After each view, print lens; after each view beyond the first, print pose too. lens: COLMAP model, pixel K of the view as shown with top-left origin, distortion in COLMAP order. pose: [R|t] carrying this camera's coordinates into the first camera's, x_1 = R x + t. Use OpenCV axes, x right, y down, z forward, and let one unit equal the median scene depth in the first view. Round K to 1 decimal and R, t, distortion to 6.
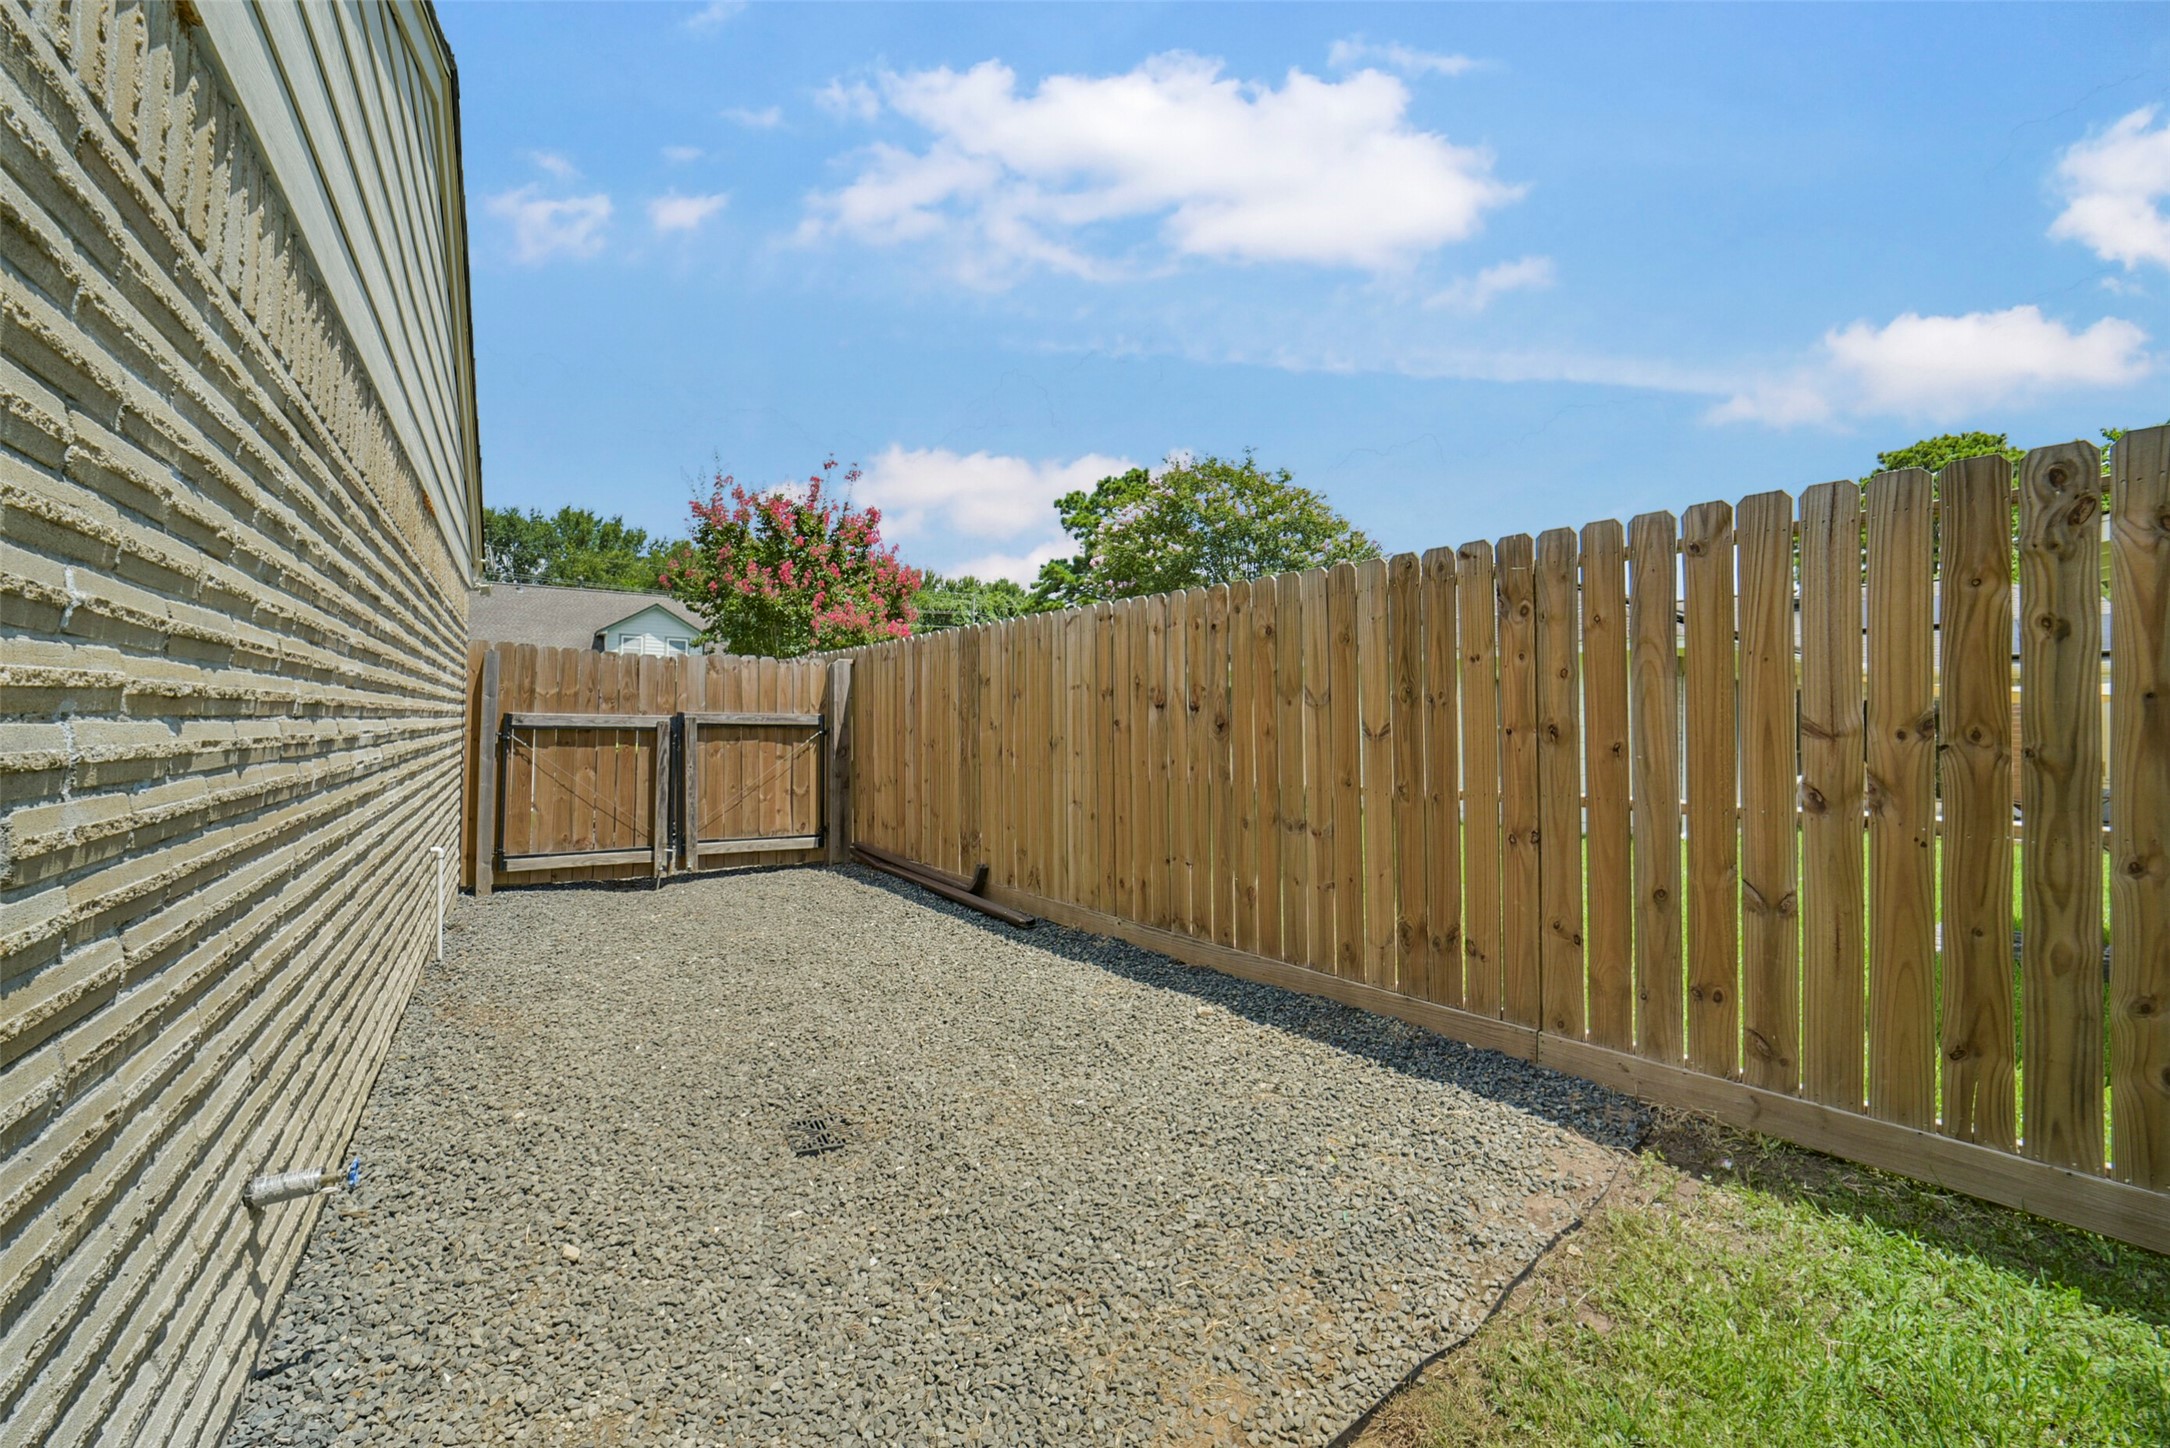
lens RADIAL K [[868.1, 0, 1081.8], [0, 868.1, 730.8], [0, 0, 1]] dist [-0.027333, 0.009195]
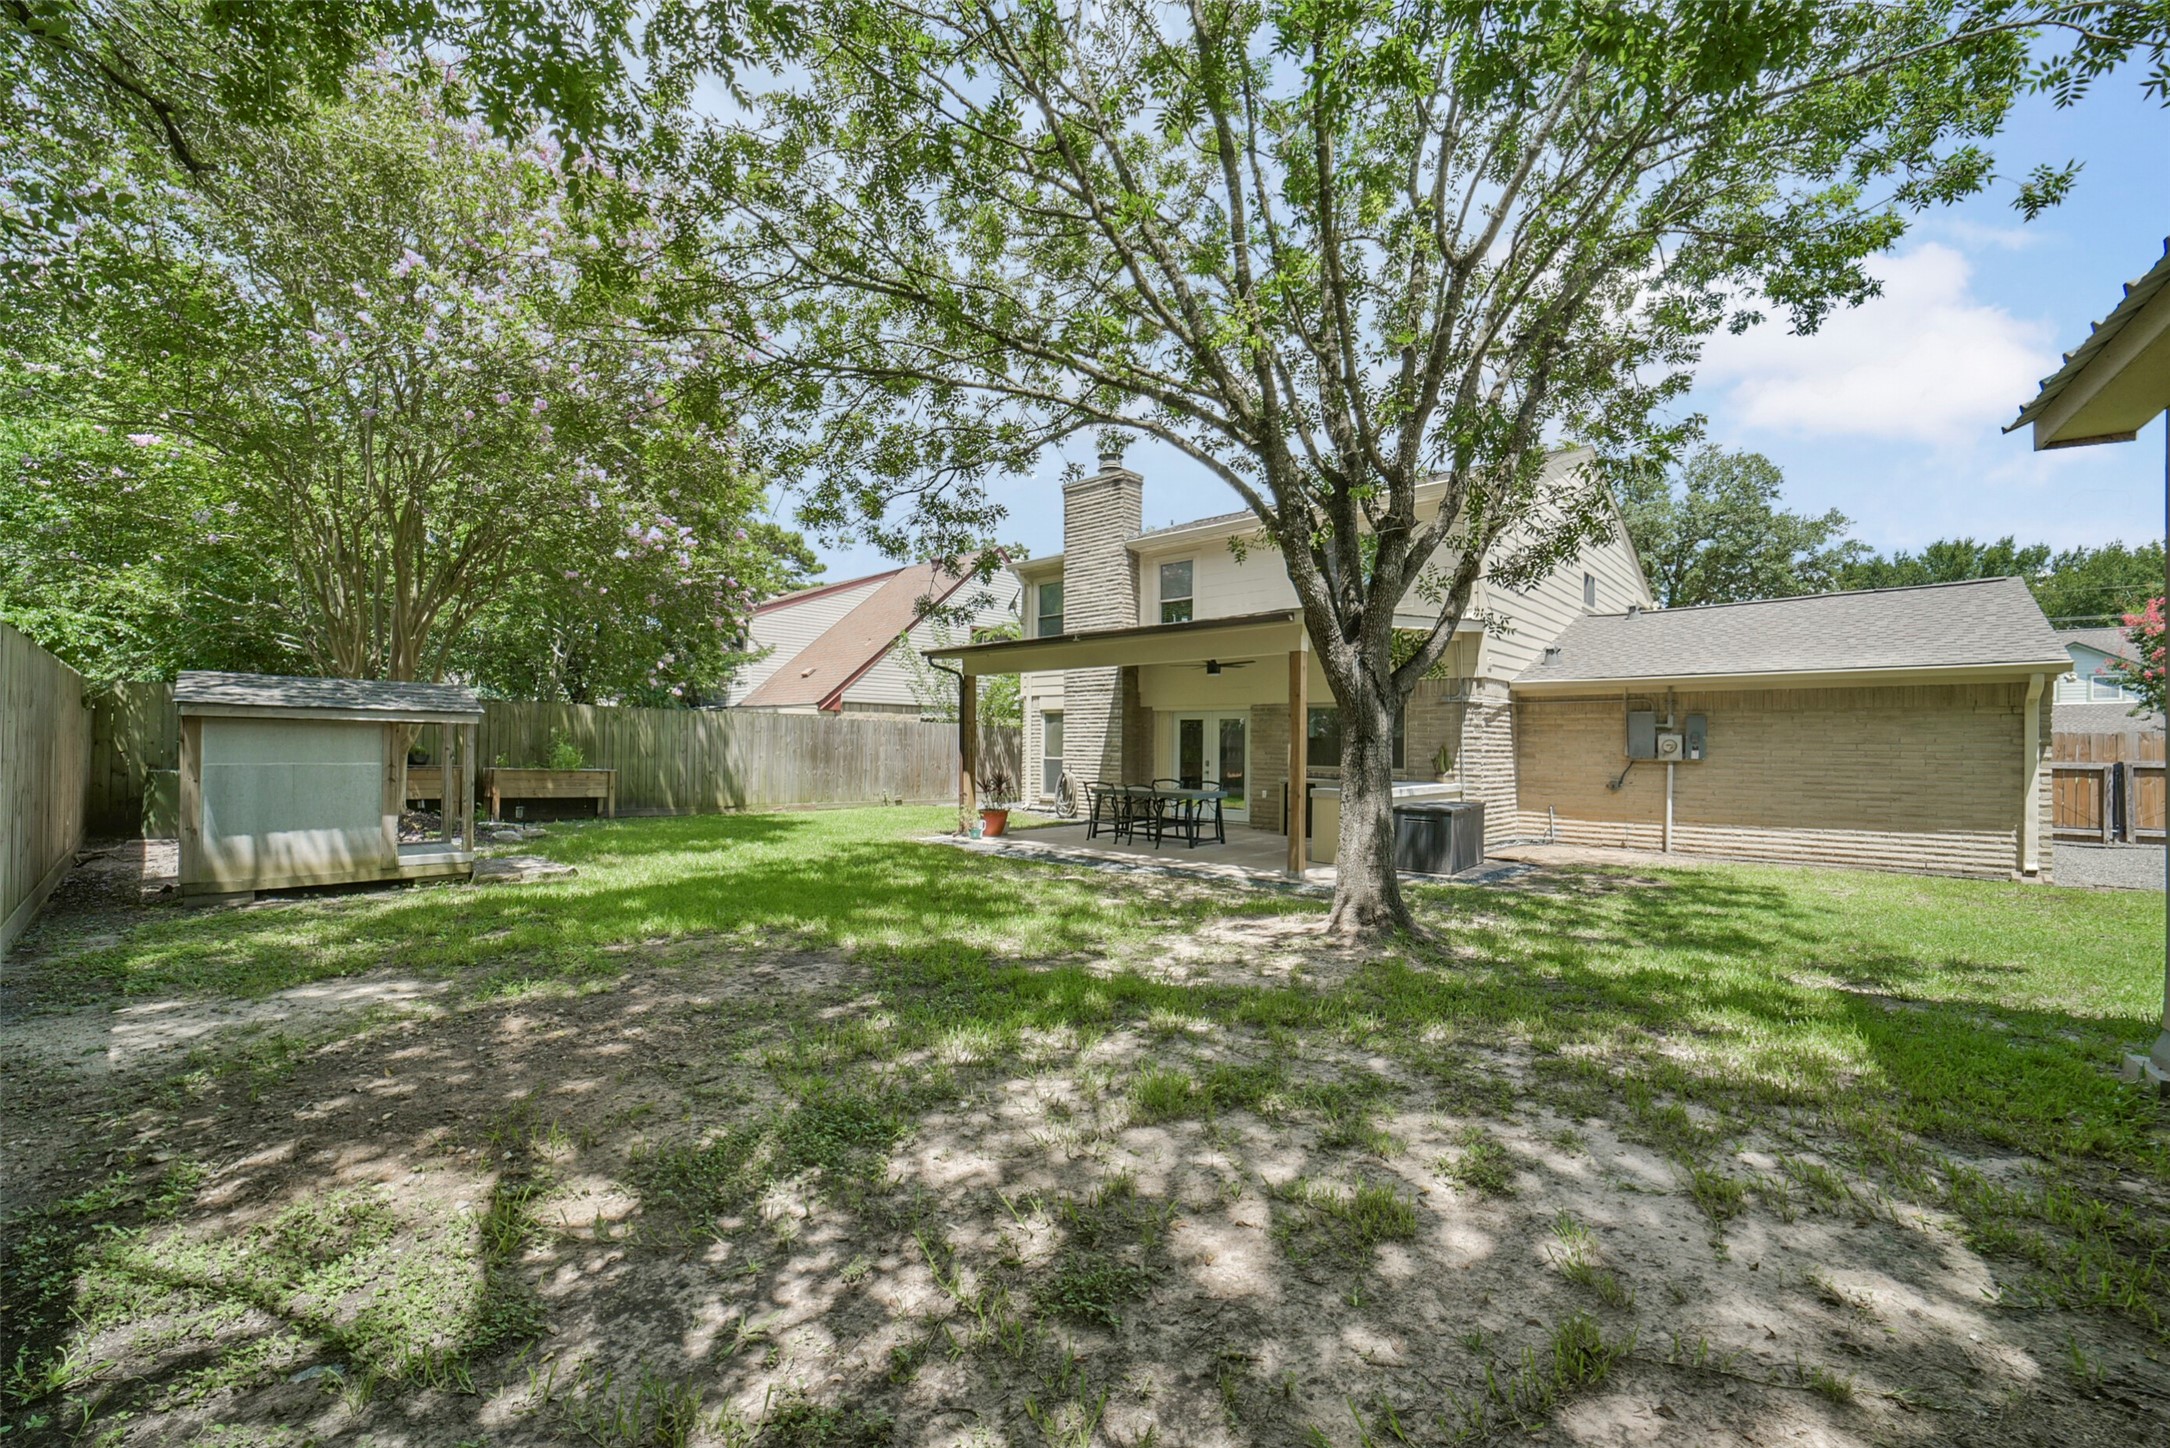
lens RADIAL K [[868.1, 0, 1081.8], [0, 868.1, 730.8], [0, 0, 1]] dist [-0.027333, 0.009195]
pose [[0.254430, -0.029233, -0.966649, 0.611740], [-0.014118, 0.999324, -0.033937, 0.005288], [0.966988, 0.022282, 0.253846, -1.349606]]
